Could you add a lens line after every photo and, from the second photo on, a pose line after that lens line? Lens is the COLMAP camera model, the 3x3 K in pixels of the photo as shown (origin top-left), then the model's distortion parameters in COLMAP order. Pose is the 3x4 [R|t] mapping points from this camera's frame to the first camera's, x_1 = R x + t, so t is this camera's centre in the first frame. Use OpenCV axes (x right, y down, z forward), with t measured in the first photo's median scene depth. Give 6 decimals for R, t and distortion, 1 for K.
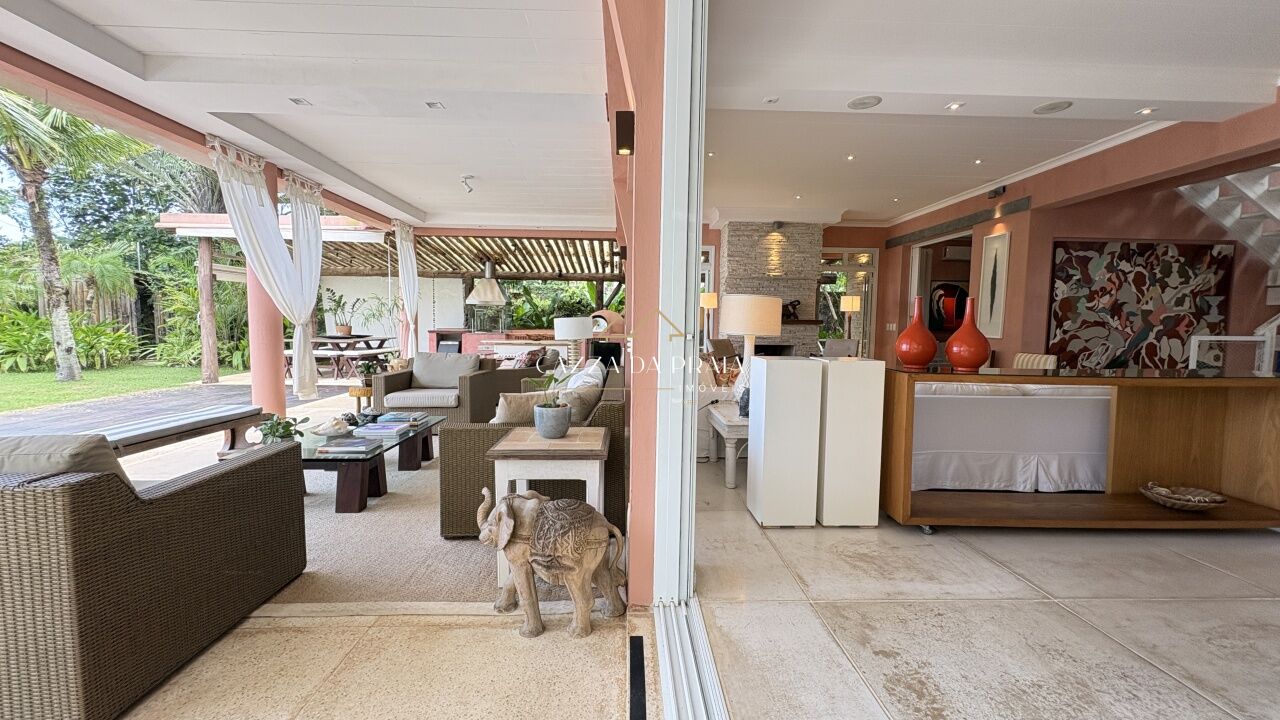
lens RADIAL K [[513.0, 0, 640.0], [0, 513.0, 360.0], [0, 0, 1]] dist [0.000417, -0.000379]
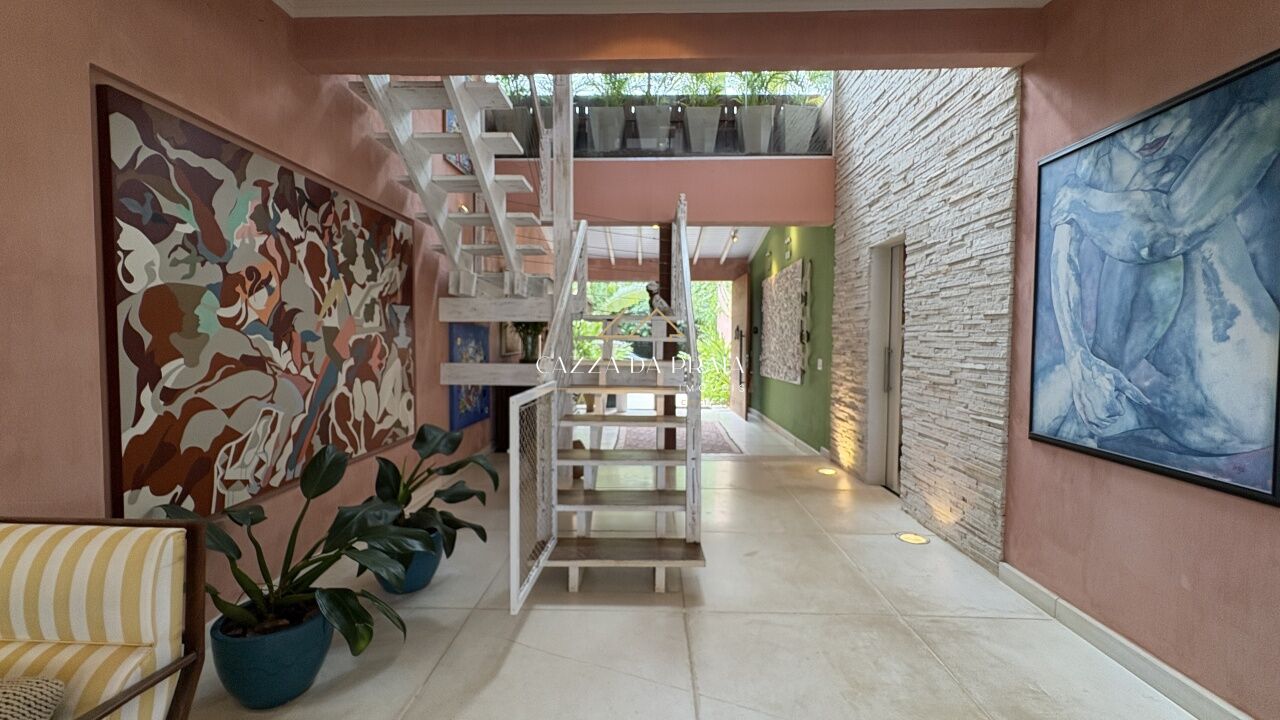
lens RADIAL K [[513.0, 0, 640.0], [0, 513.0, 360.0], [0, 0, 1]] dist [0.000417, -0.000379]
pose [[0.061061, -0.057215, 0.996493, 0.529791], [0.065155, 0.996455, 0.053221, -0.074116], [-0.996005, 0.061677, 0.064573, 0.686121]]
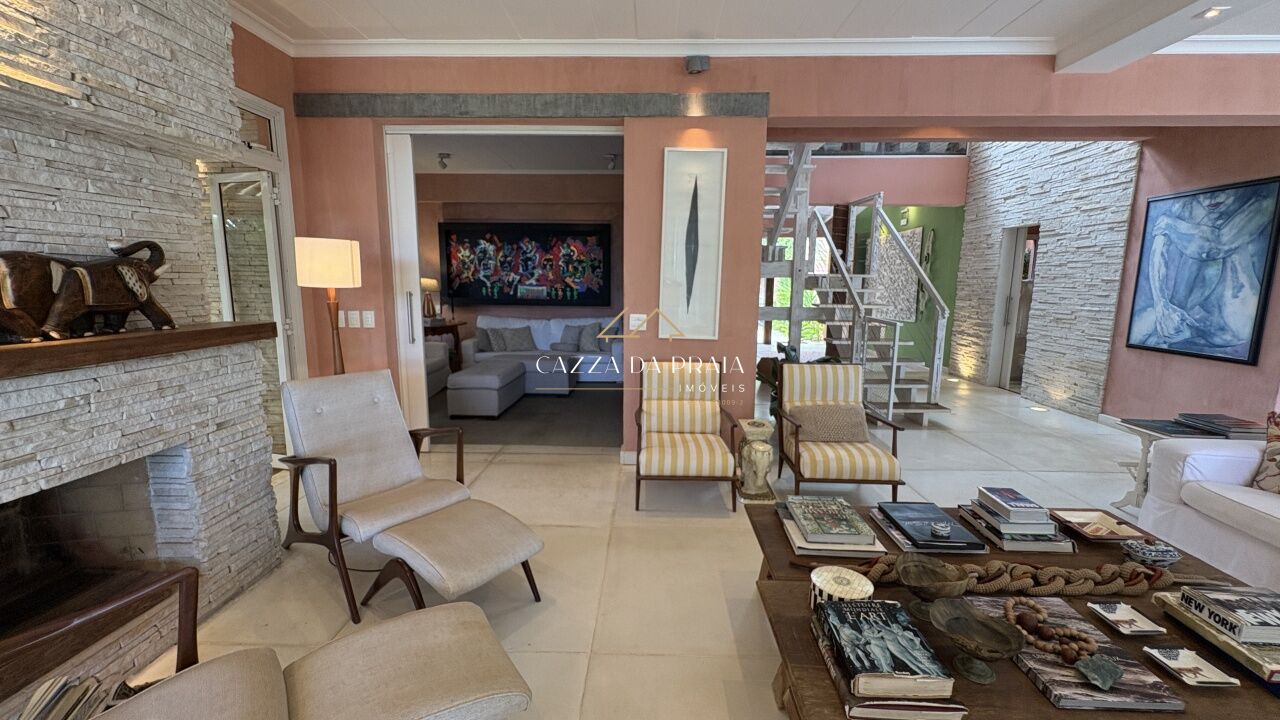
lens RADIAL K [[513.0, 0, 640.0], [0, 513.0, 360.0], [0, 0, 1]] dist [0.000417, -0.000379]
pose [[0.059402, -0.168656, 0.983883, 0.132127], [0.063417, 0.984271, 0.164894, -0.126278], [-0.996218, 0.052600, 0.069163, 1.096859]]
